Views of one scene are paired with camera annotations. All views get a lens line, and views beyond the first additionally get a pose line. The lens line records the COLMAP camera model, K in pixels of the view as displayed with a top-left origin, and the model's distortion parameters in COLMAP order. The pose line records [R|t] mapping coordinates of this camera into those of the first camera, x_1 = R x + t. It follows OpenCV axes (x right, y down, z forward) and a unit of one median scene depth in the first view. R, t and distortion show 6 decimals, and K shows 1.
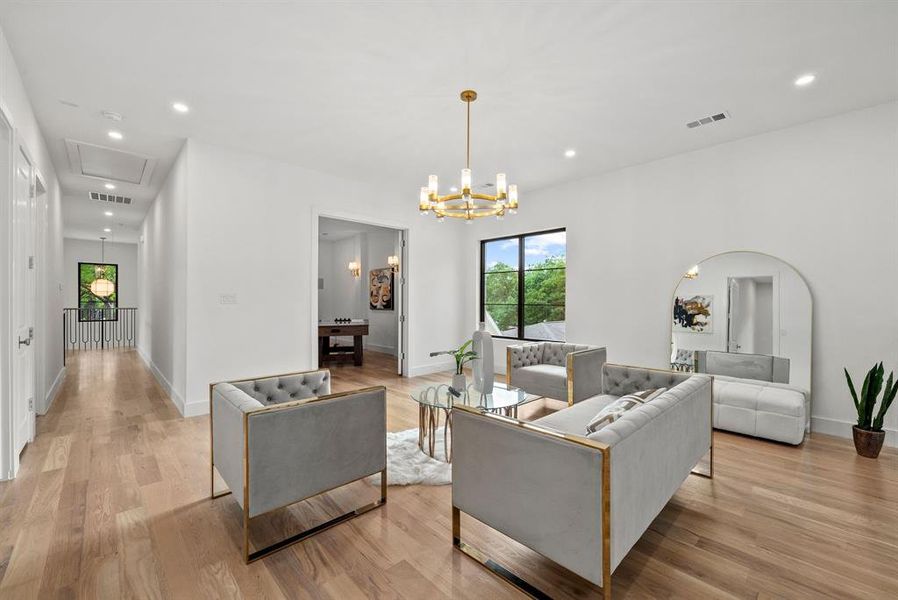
lens RADIAL K [[362.8, 0, 451.3], [0, 362.8, 300.1], [0, 0, 1]] dist [-0.000588, -0.000172]
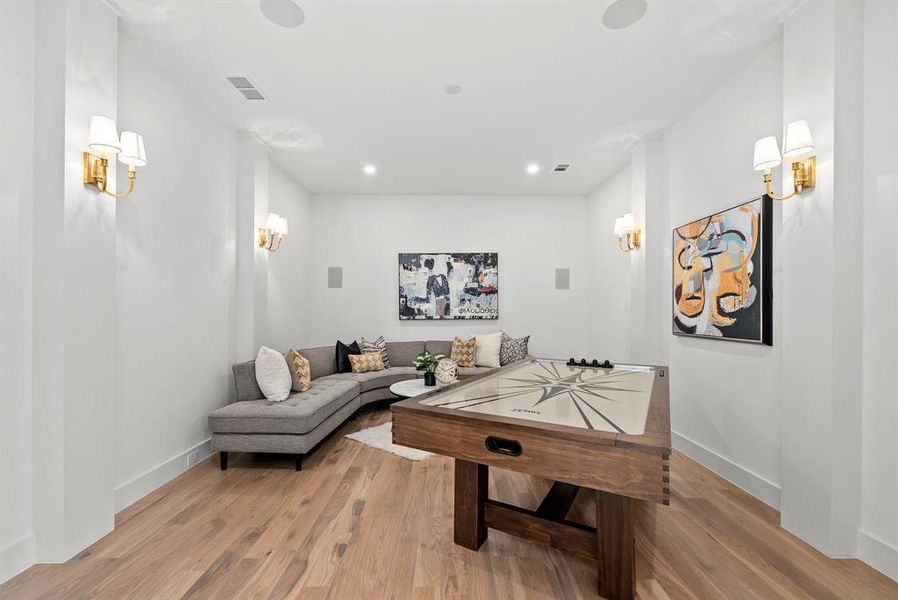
lens RADIAL K [[362.8, 0, 451.4], [0, 362.8, 307.2], [0, 0, 1]] dist [-0.000588, -0.000172]
pose [[0.725833, -0.002062, -0.687868, -0.140043], [-0.006251, 0.999934, -0.009593, 0.002294], [0.687843, 0.011262, 0.725772, 0.604894]]
